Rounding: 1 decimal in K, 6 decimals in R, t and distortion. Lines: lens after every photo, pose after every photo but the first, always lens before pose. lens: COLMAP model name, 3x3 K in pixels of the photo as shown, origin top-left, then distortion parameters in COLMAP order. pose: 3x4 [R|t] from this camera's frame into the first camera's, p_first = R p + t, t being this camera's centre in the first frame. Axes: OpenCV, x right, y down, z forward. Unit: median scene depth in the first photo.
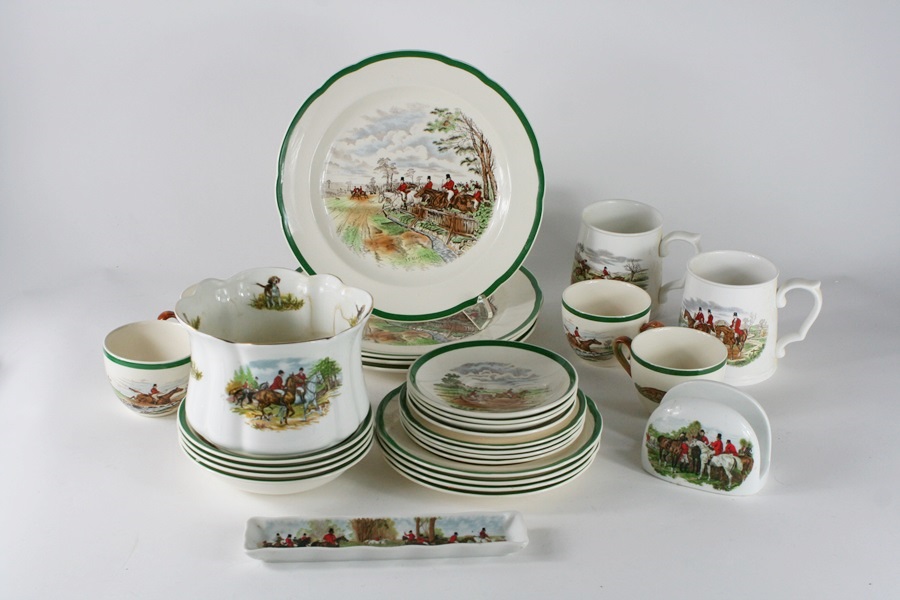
lens RADIAL K [[1368.0, 0, 450.0], [0, 1368.0, 300.0], [0, 0, 1]] dist [-0.020546, -0.001815]
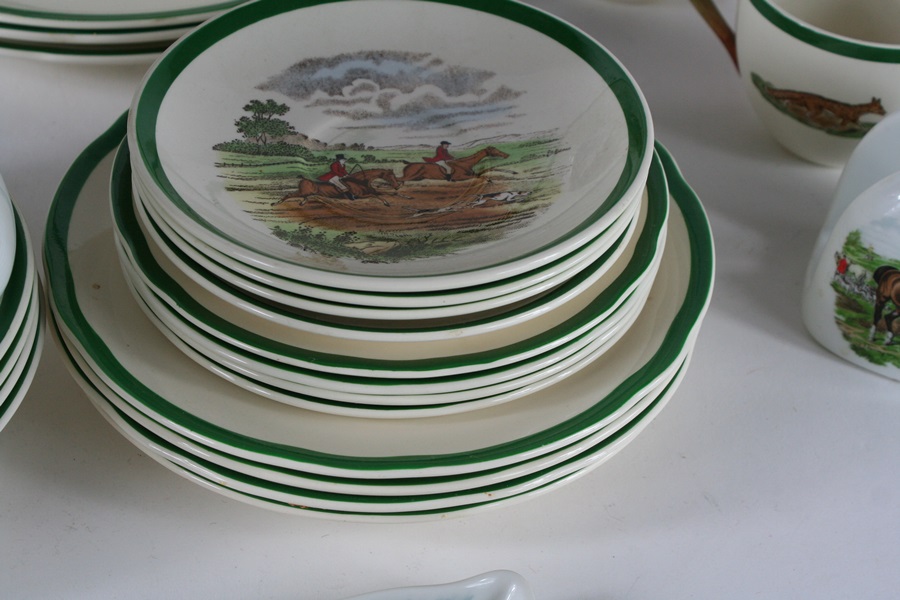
lens RADIAL K [[1689.3, 0, 450.0], [0, 1689.3, 300.0], [0, 0, 1]] dist [-0.015301, 0.010334]
pose [[0.988222, -0.070948, 0.135587, -0.011408], [0.024284, 0.947508, 0.318809, -0.026626], [-0.151088, -0.311761, 0.938071, 0.512693]]
